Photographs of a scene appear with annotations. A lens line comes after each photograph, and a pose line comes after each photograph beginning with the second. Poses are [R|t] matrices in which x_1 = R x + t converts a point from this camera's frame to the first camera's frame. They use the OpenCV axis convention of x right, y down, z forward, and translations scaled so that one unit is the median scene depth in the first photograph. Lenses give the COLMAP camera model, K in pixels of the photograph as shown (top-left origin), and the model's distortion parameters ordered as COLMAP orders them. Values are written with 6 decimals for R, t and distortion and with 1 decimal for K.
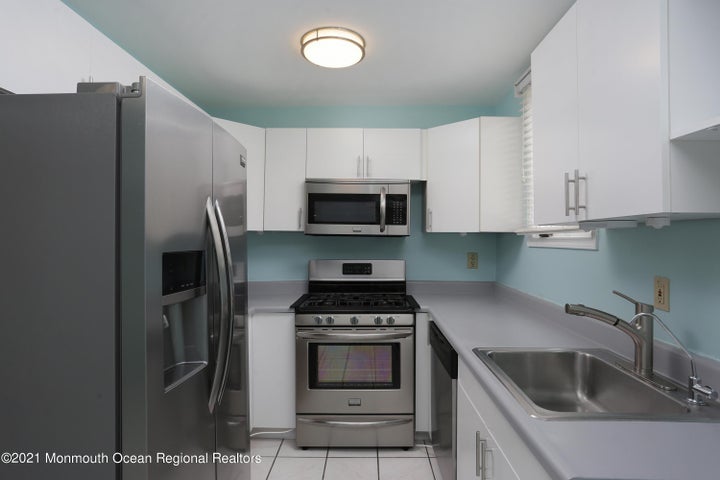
lens RADIAL K [[397.0, 0, 361.9], [0, 397.0, 236.6], [0, 0, 1]] dist [-0.001525, -0.003548]
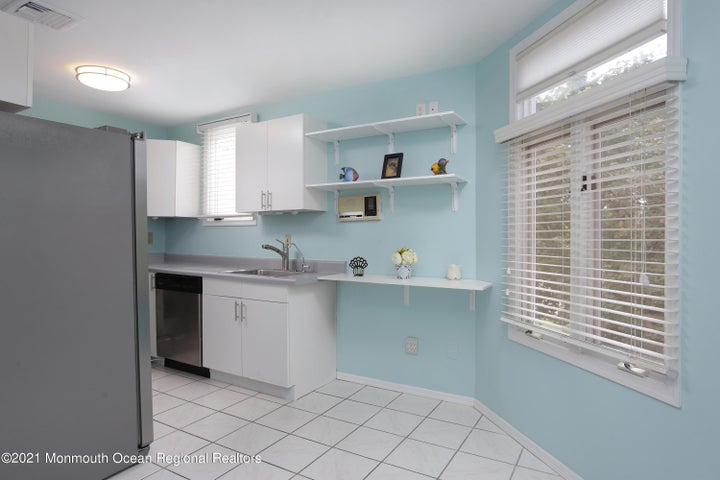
lens RADIAL K [[435.8, 0, 363.1], [0, 435.8, 237.2], [0, 0, 1]] dist [-0.048170, 0.004284]
pose [[0.496067, 0.002679, 0.868280, -1.440485], [-0.007860, 0.999968, 0.001406, 0.112000], [-0.868249, -0.007523, 0.496072, -0.828367]]
